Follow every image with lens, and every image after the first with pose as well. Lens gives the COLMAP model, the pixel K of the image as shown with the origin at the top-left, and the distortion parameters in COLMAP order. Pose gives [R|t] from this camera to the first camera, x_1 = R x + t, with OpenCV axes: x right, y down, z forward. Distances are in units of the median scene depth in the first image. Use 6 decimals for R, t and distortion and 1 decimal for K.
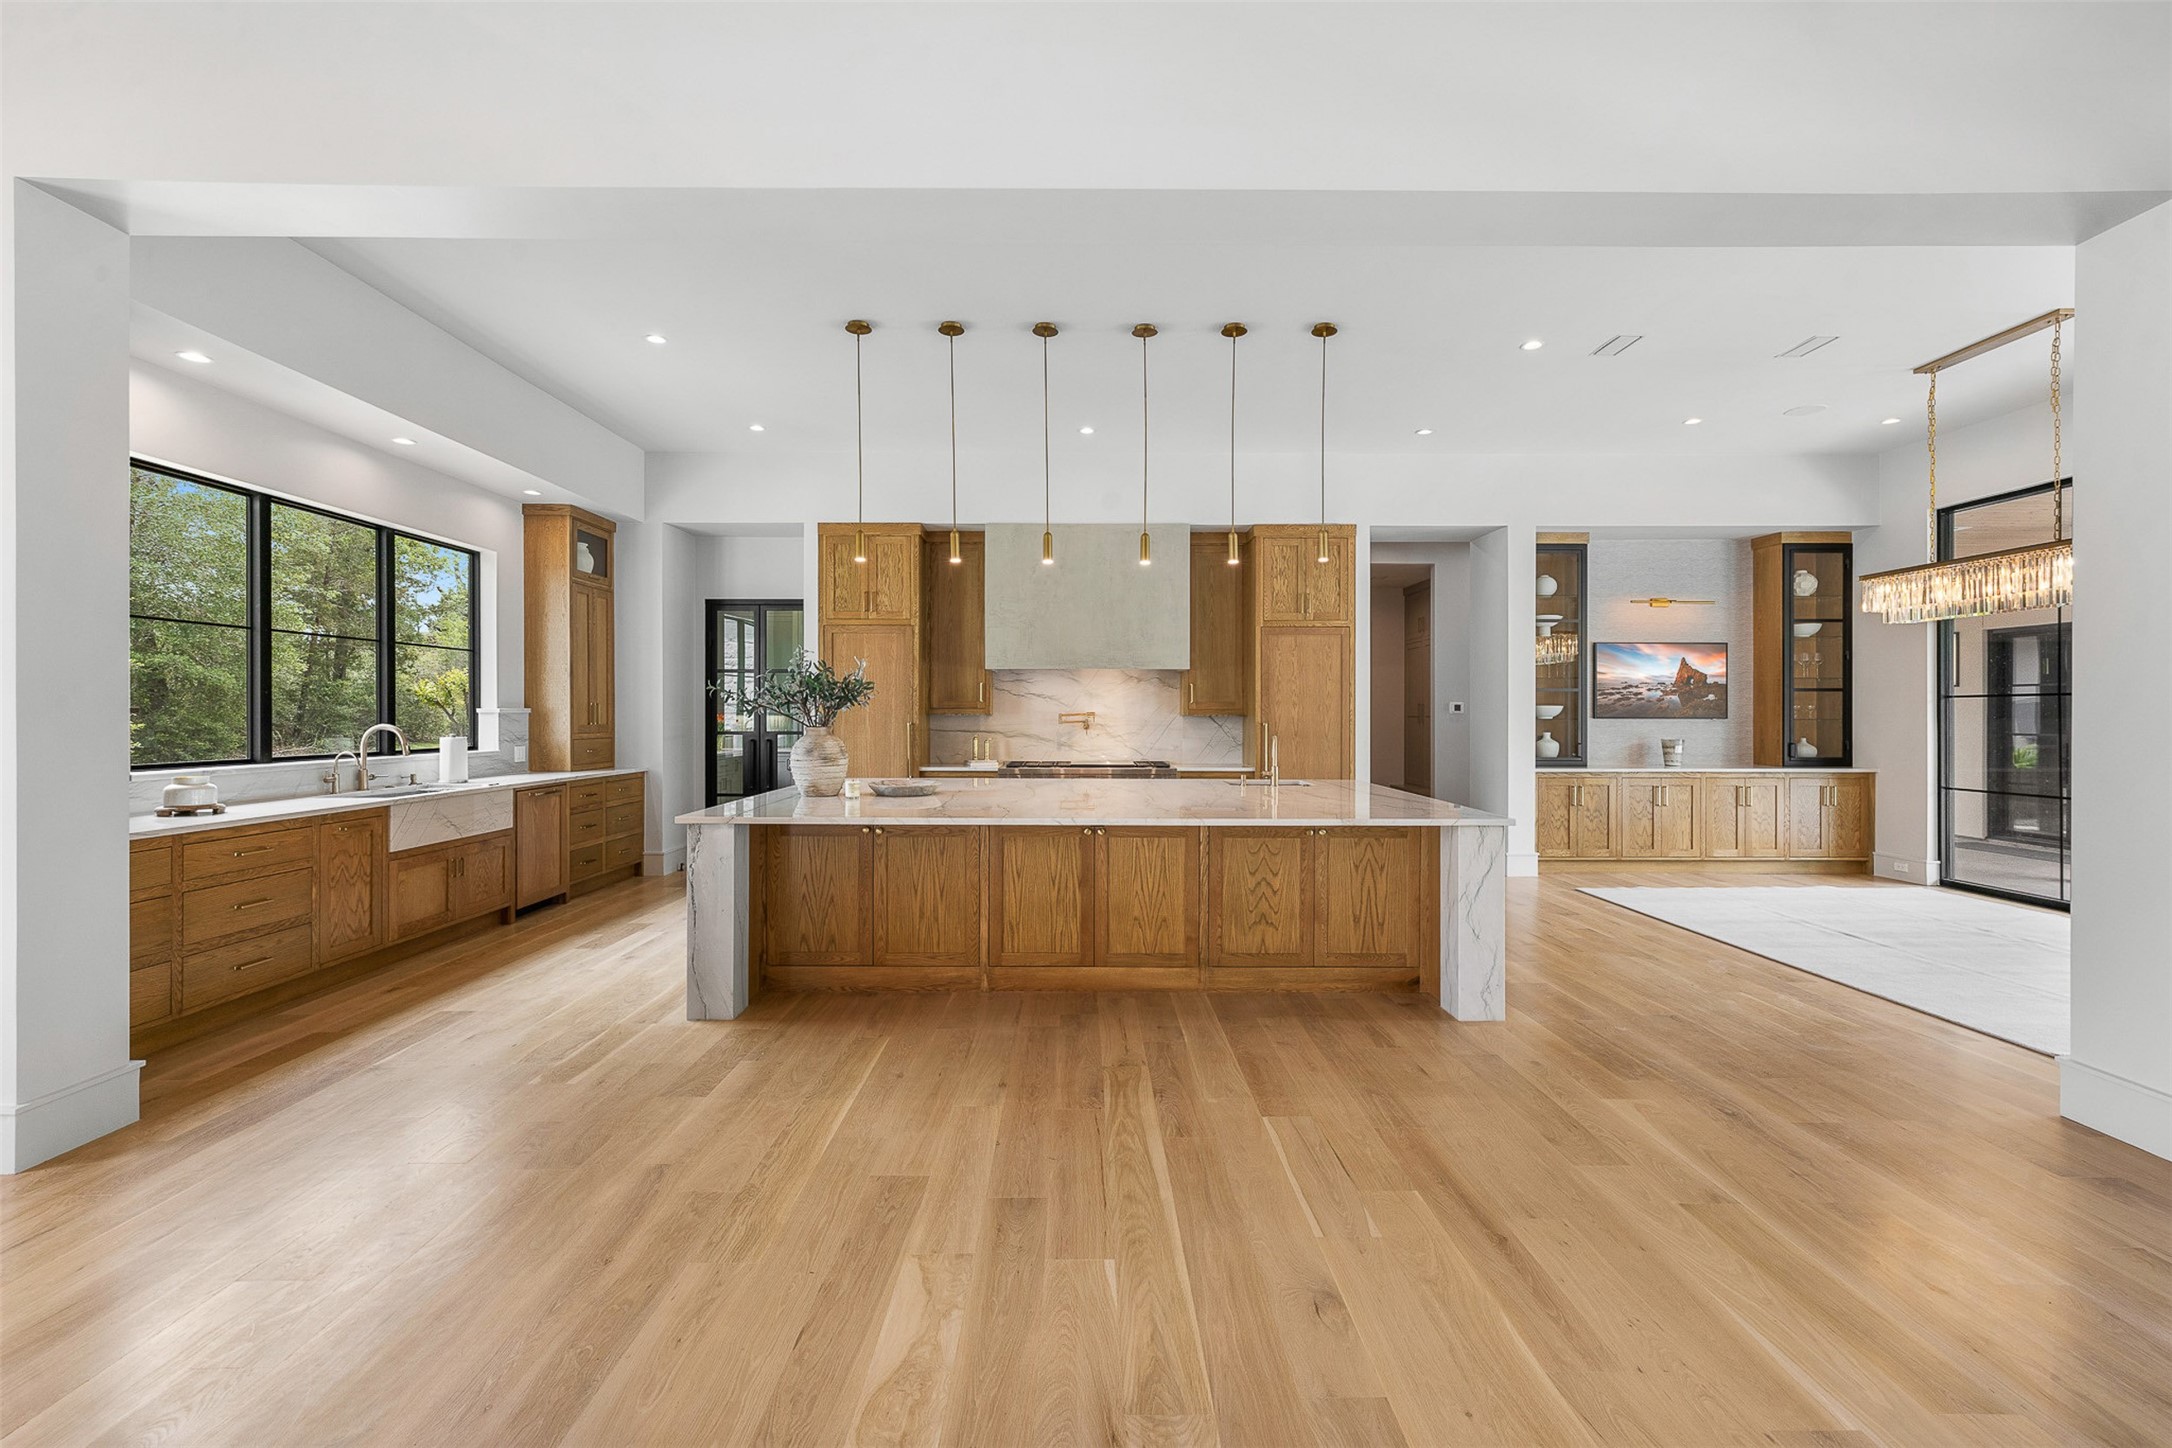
lens RADIAL K [[917.7, 0, 1082.0], [0, 917.7, 715.7], [0, 0, 1]] dist [-0.000298, 0.000038]
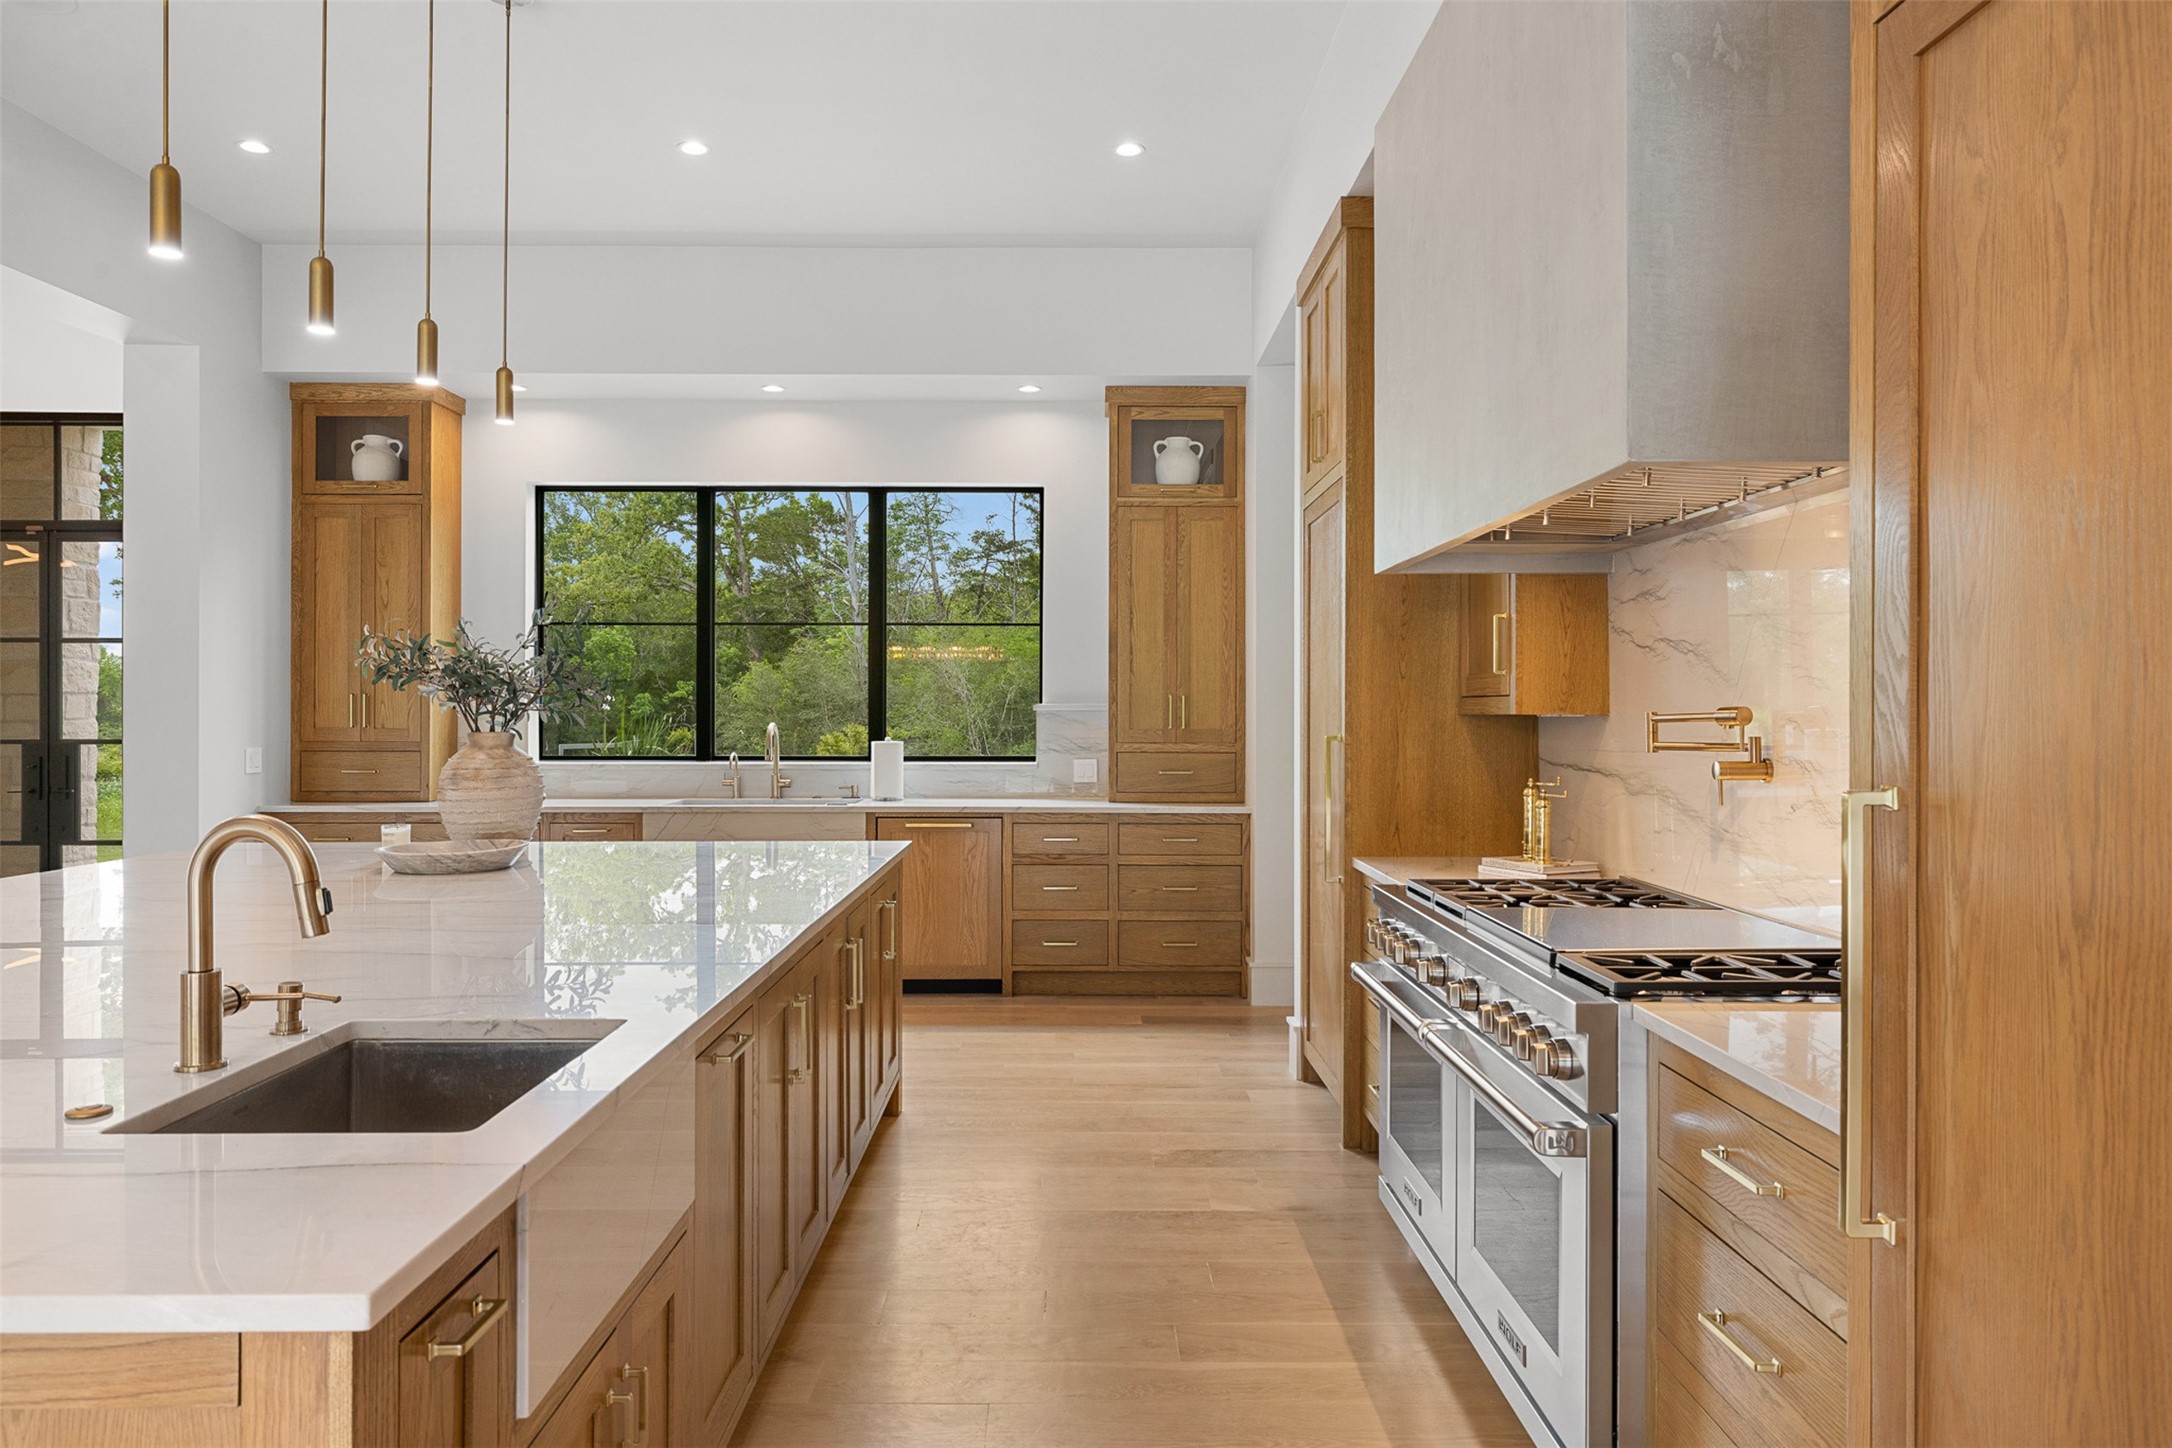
lens RADIAL K [[1407.7, 0, 1096.9], [0, 1407.7, 706.4], [0, 0, 1]] dist [-0.004479, -0.002621]
pose [[0.009684, -0.004475, -0.999943, 0.588372], [-0.005183, 0.999976, -0.004525, -0.002277], [0.999940, 0.005227, 0.009660, 1.351907]]
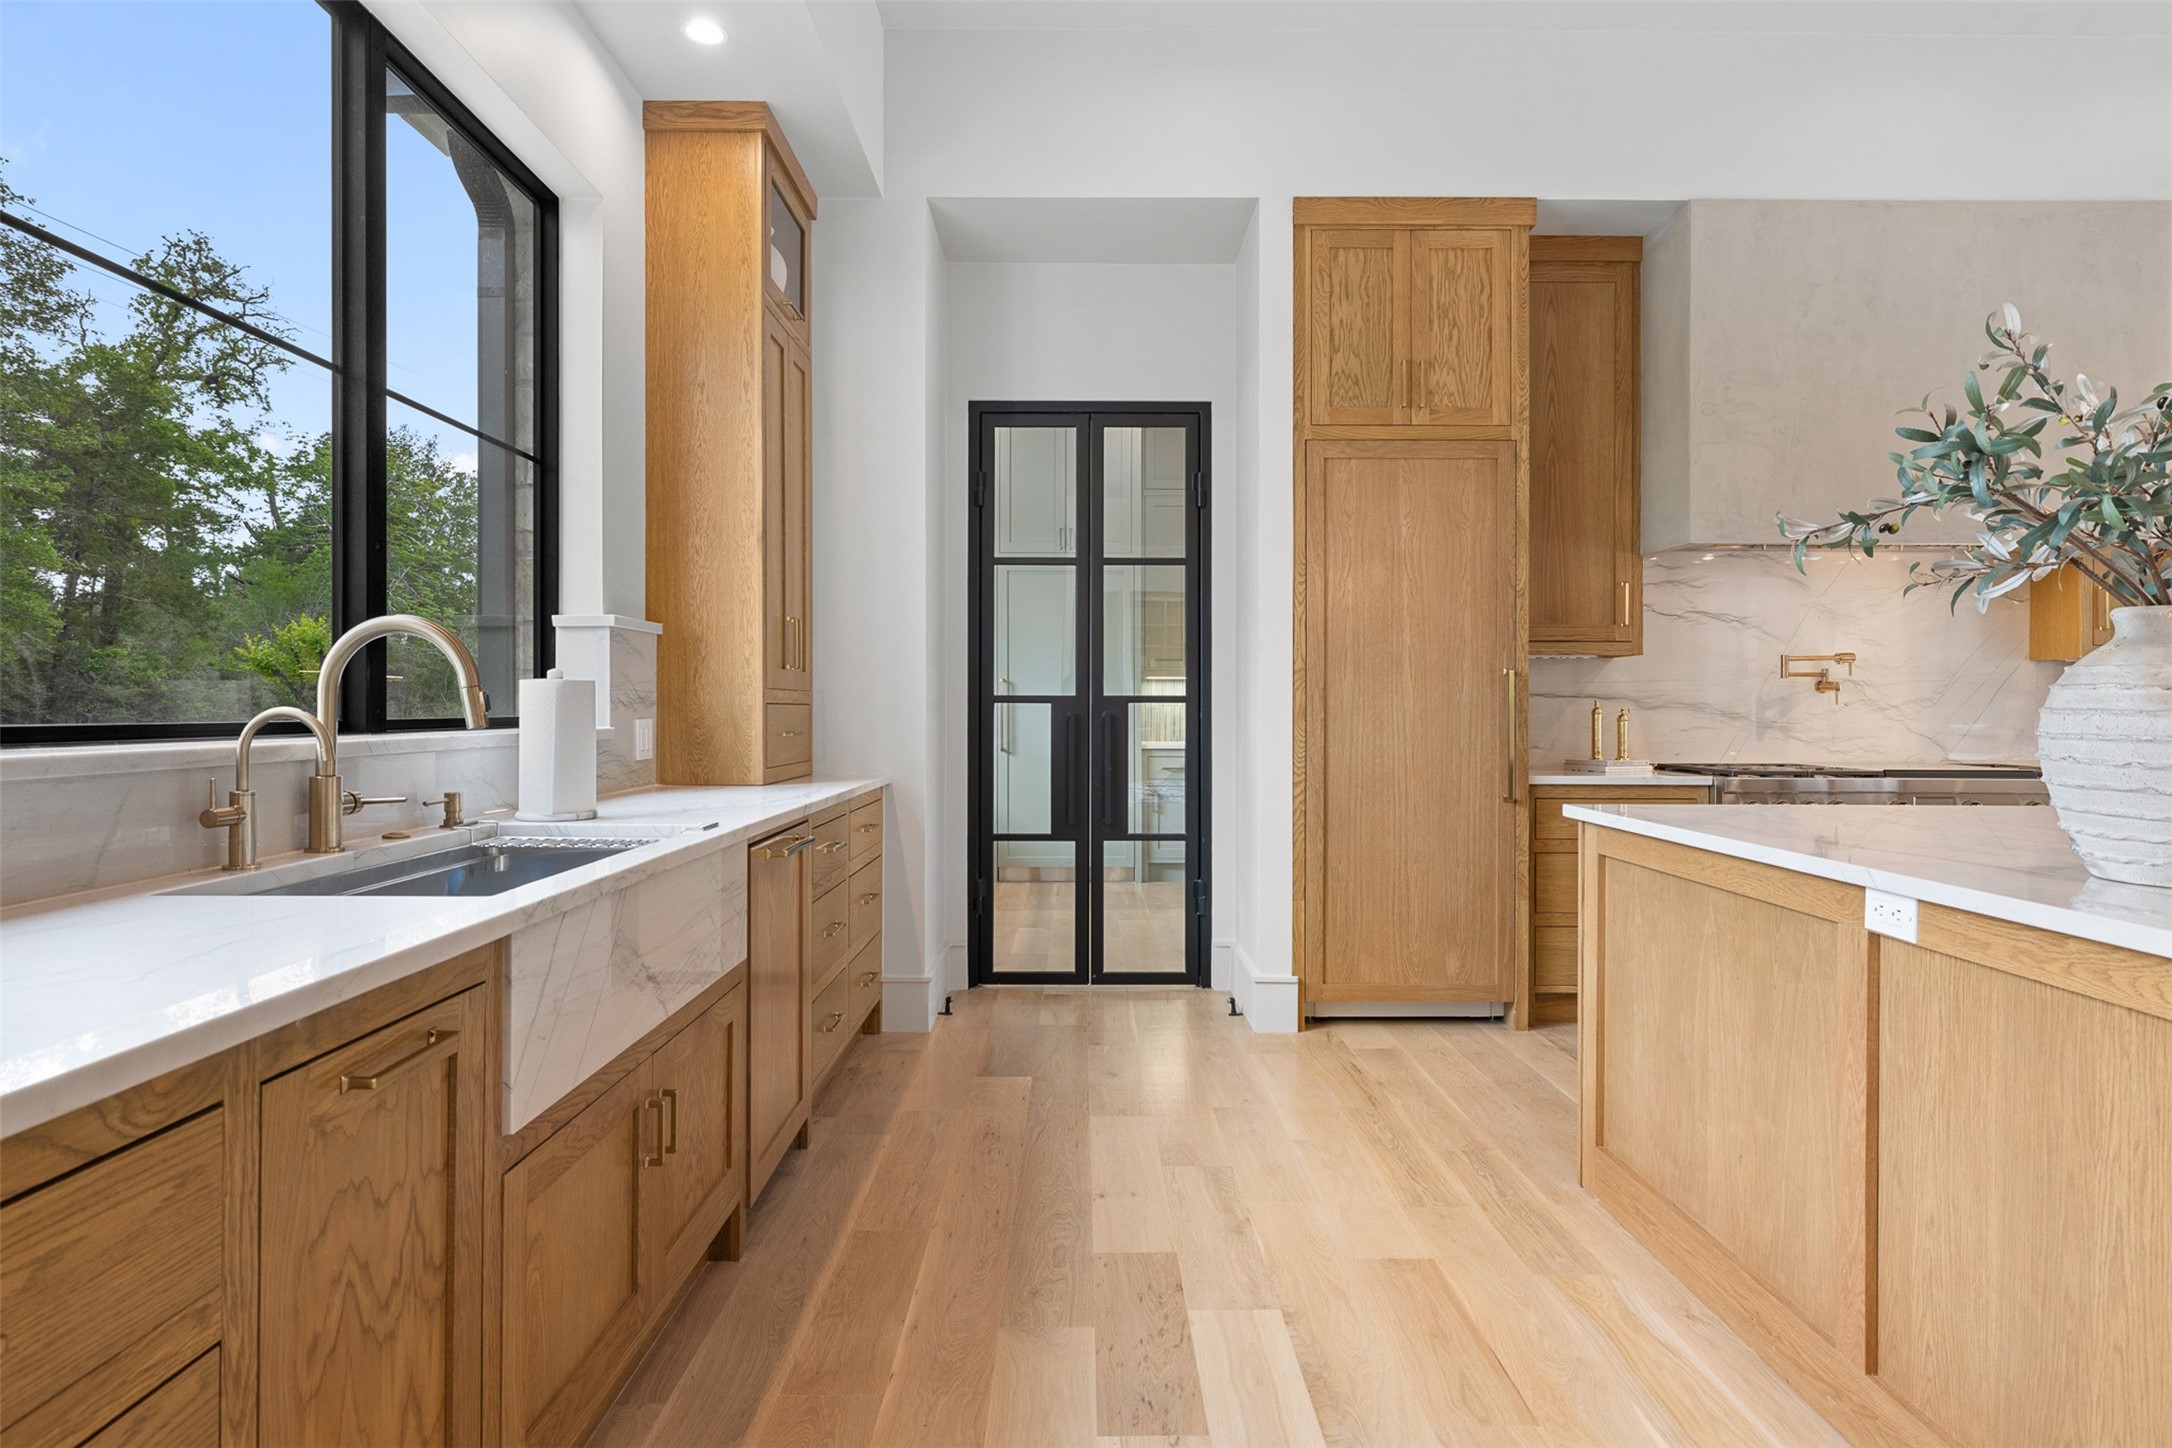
lens RADIAL K [[1222.4, 0, 1082.4], [0, 1222.4, 711.2], [0, 0, 1]] dist [0.002713, -0.000593]
pose [[0.999990, 0.001681, -0.004029, -0.576679], [-0.001675, 0.999997, 0.001535, 0.039119], [0.004031, -0.001528, 0.999991, 0.656775]]
